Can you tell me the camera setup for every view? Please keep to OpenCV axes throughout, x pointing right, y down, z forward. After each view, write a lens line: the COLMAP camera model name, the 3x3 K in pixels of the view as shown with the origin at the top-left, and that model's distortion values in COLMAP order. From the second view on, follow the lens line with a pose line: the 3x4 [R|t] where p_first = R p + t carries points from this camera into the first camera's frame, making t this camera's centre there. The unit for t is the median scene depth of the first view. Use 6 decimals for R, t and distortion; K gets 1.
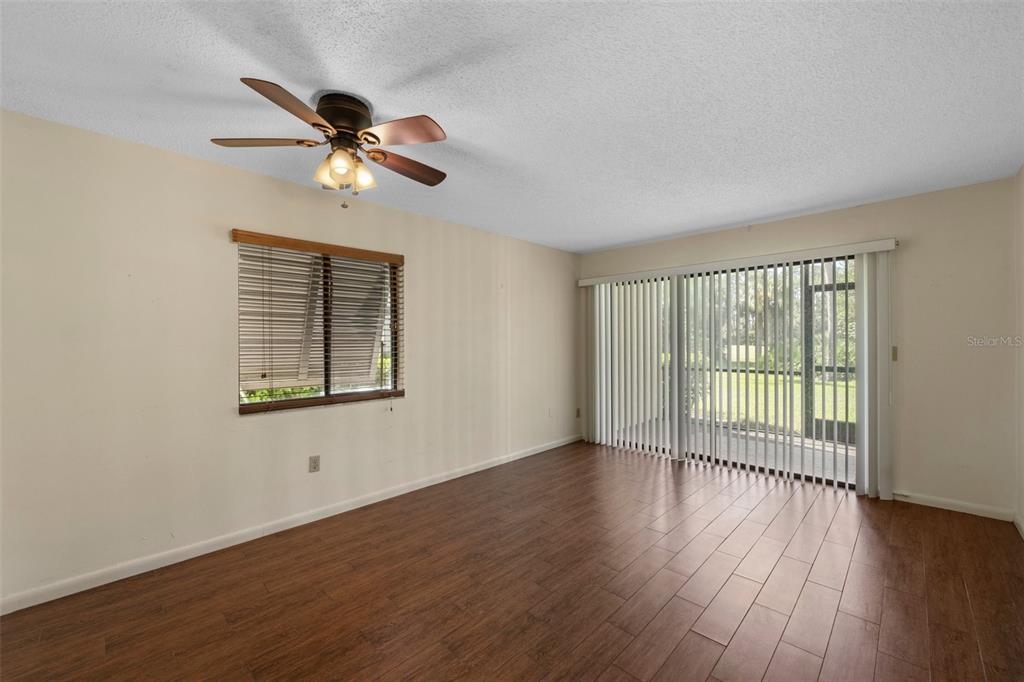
lens RADIAL K [[409.3, 0, 513.0], [0, 409.3, 342.5], [0, 0, 1]] dist [0.000233, 0.000033]
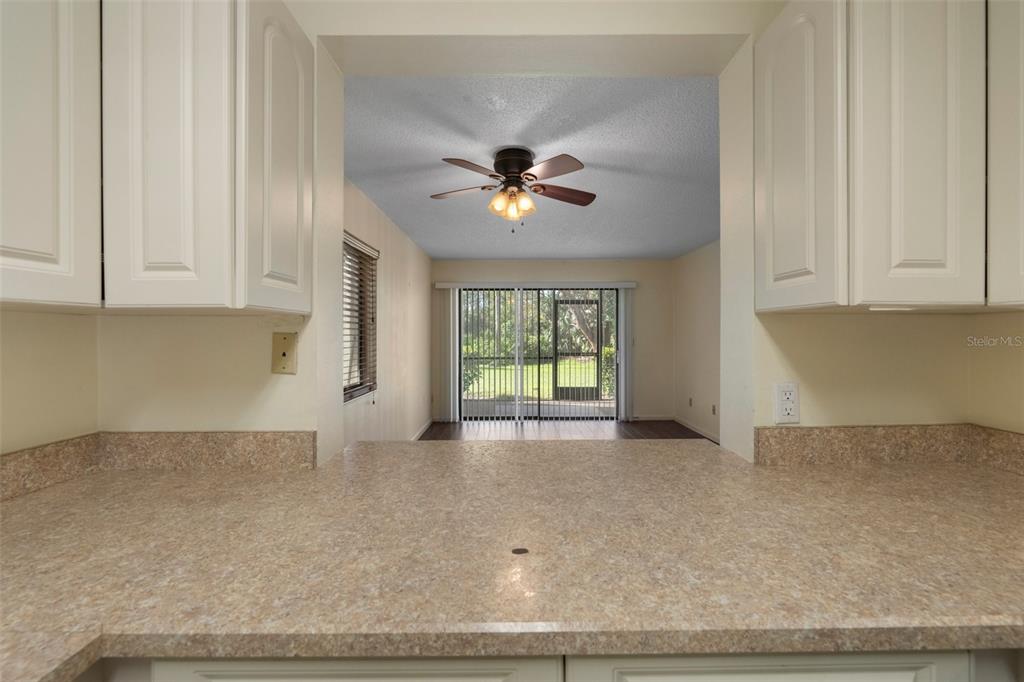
lens RADIAL K [[412.1, 0, 511.0], [0, 412.1, 333.2], [0, 0, 1]] dist [-0.002461, -0.000208]
pose [[0.721856, 0.007899, 0.691998, -0.659137], [-0.000699, 0.999943, -0.010685, 0.002102], [-0.692043, 0.007230, 0.721820, 0.022064]]
